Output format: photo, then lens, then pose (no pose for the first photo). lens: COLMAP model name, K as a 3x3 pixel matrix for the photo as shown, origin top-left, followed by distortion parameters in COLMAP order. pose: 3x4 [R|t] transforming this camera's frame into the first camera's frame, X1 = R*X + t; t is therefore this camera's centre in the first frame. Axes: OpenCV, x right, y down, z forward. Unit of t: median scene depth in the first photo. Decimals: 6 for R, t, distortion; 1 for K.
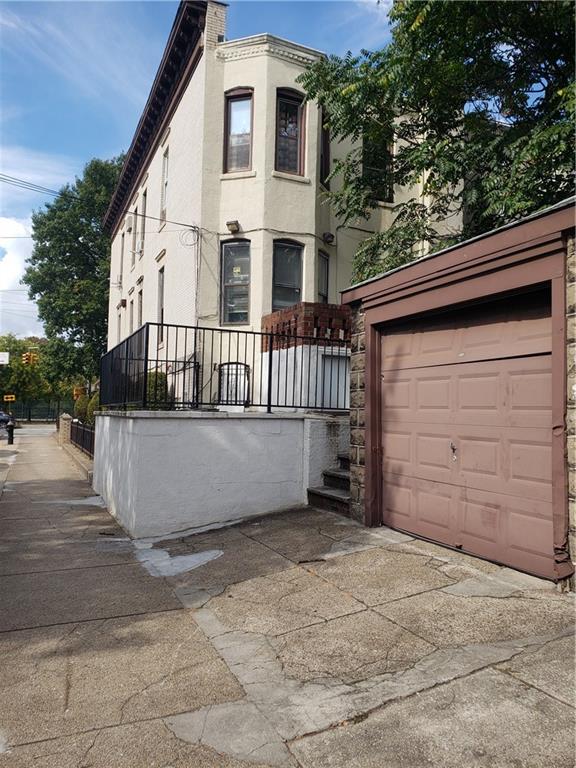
lens RADIAL K [[546.3, 0, 288.0], [0, 546.3, 384.0], [0, 0, 1]] dist [0.003237, 0.000504]
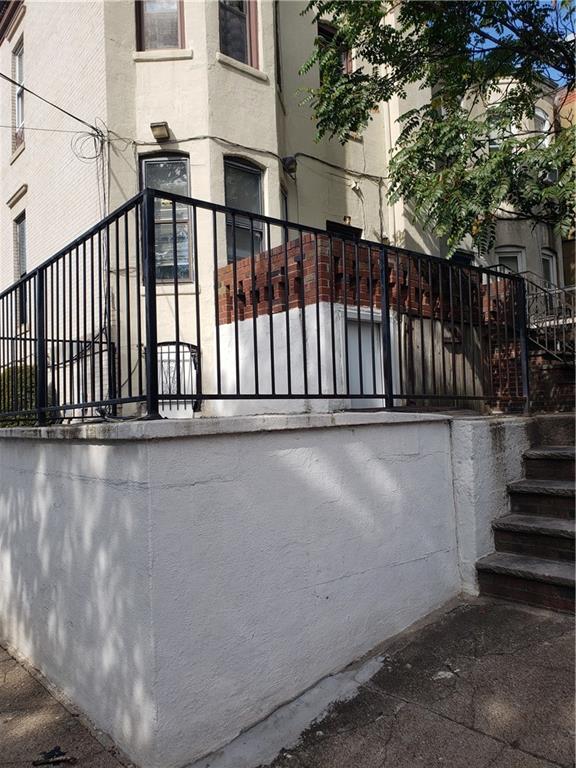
lens RADIAL K [[589.4, 0, 288.0], [0, 589.4, 384.0], [0, 0, 1]] dist [-0.057331, 0.089501]
pose [[0.966083, -0.036845, 0.255588, -0.141720], [0.038415, 0.999261, -0.001153, 0.014840], [-0.255357, 0.010932, 0.966785, 0.301209]]
